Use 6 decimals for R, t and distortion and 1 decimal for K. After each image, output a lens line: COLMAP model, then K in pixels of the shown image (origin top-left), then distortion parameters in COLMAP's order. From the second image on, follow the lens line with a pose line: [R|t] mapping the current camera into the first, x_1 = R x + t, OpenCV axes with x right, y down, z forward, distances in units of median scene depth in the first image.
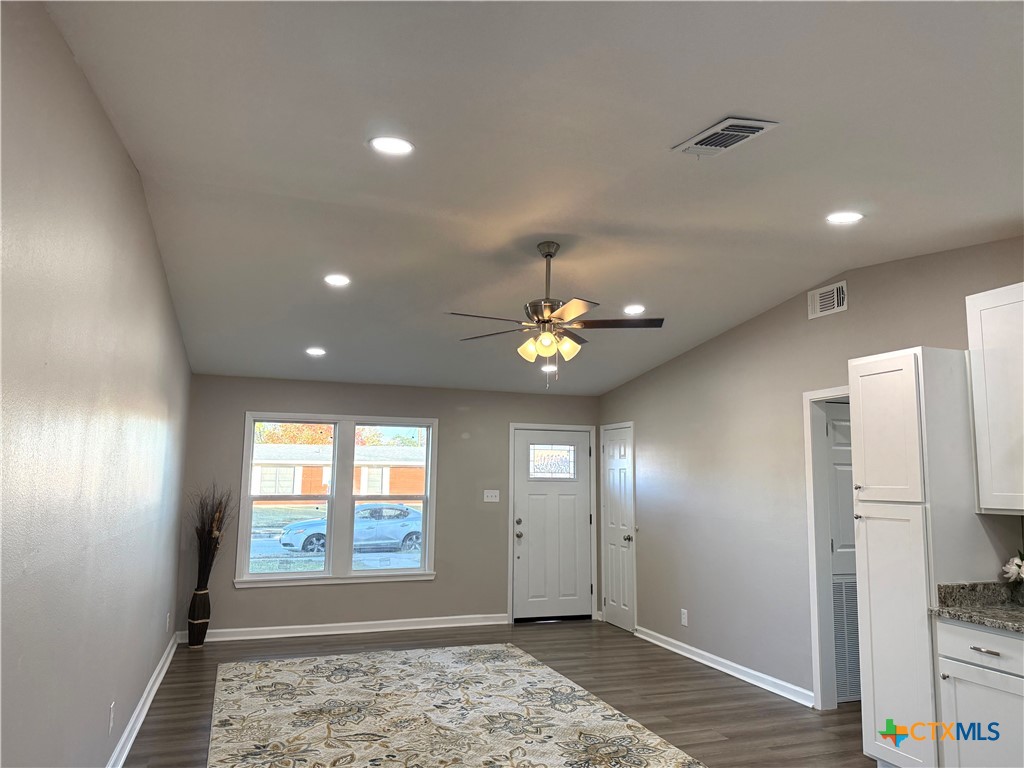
lens RADIAL K [[726.3, 0, 513.1], [0, 726.3, 389.0], [0, 0, 1]] dist [0.061889, -0.090482]
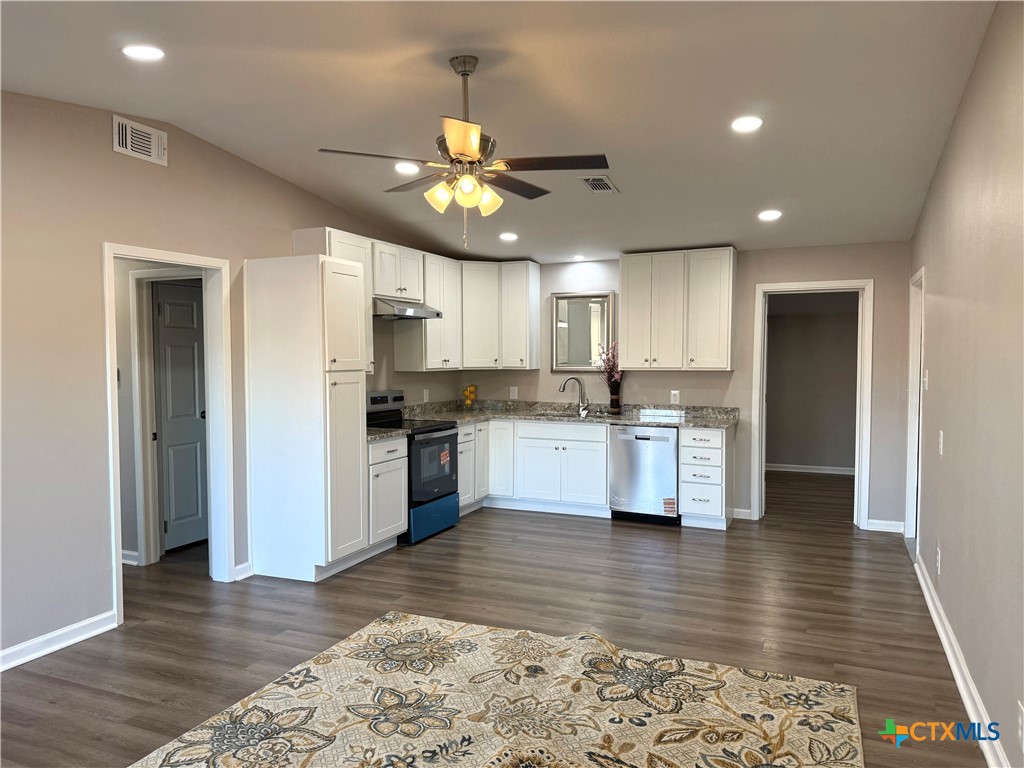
lens RADIAL K [[726.3, 0, 513.1], [0, 726.3, 389.0], [0, 0, 1]] dist [0.061889, -0.090482]
pose [[-0.728001, -0.042514, 0.684257, -0.495002], [-0.090269, 0.995330, -0.034199, 0.160886], [-0.679608, -0.086665, -0.728439, 1.377046]]
